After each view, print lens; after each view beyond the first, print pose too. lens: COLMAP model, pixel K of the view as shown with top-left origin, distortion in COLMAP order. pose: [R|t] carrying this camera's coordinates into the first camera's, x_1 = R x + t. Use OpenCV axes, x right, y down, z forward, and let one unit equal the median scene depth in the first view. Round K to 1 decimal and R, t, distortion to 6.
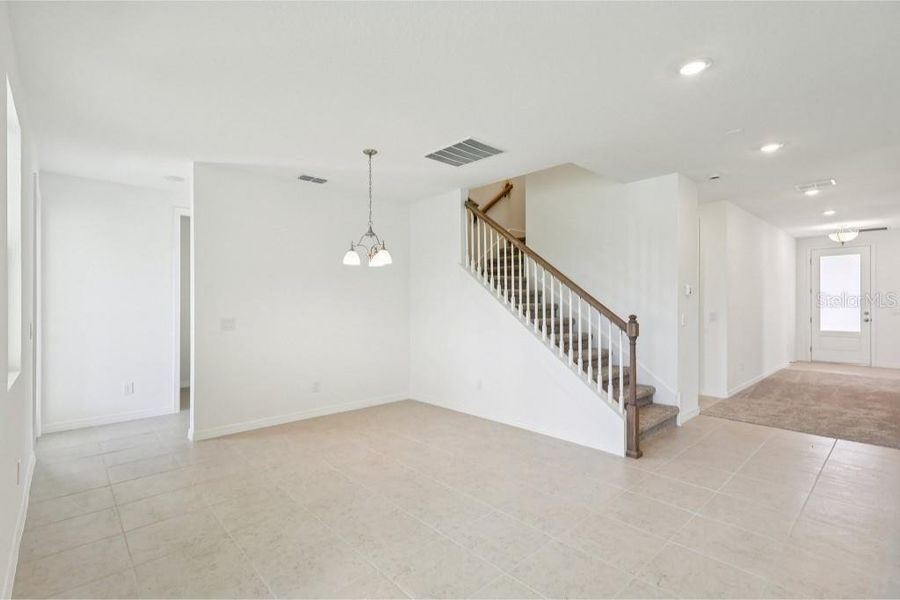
lens RADIAL K [[420.6, 0, 444.4], [0, 420.6, 301.3], [0, 0, 1]] dist [0.021572, 0.000930]
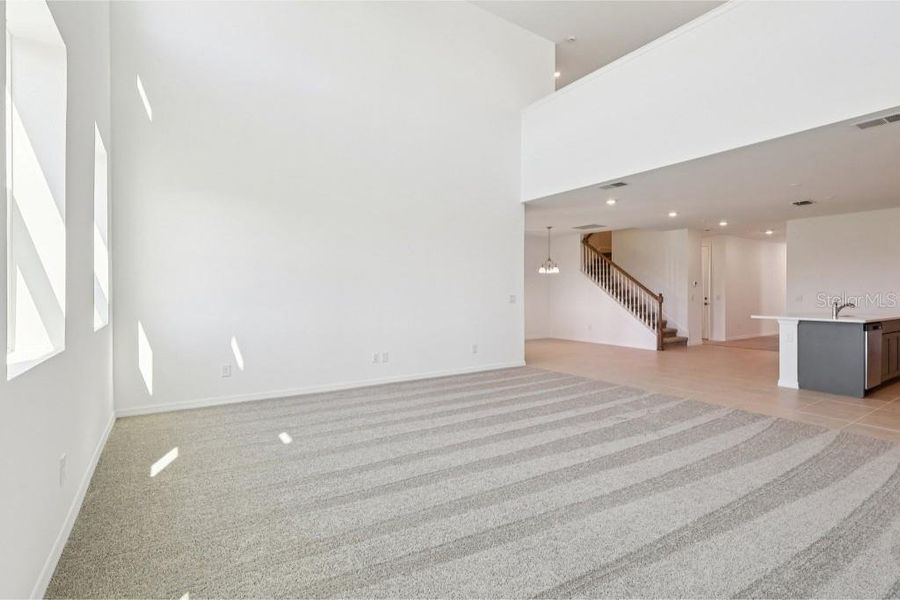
lens RADIAL K [[420.6, 0, 451.0], [0, 420.6, 286.4], [0, 0, 1]] dist [0.021572, 0.000930]
pose [[0.990542, 0.005544, -0.137098, -0.328869], [-0.007897, 0.999831, -0.016624, 0.032737], [0.136983, 0.017549, 0.990418, -1.242759]]
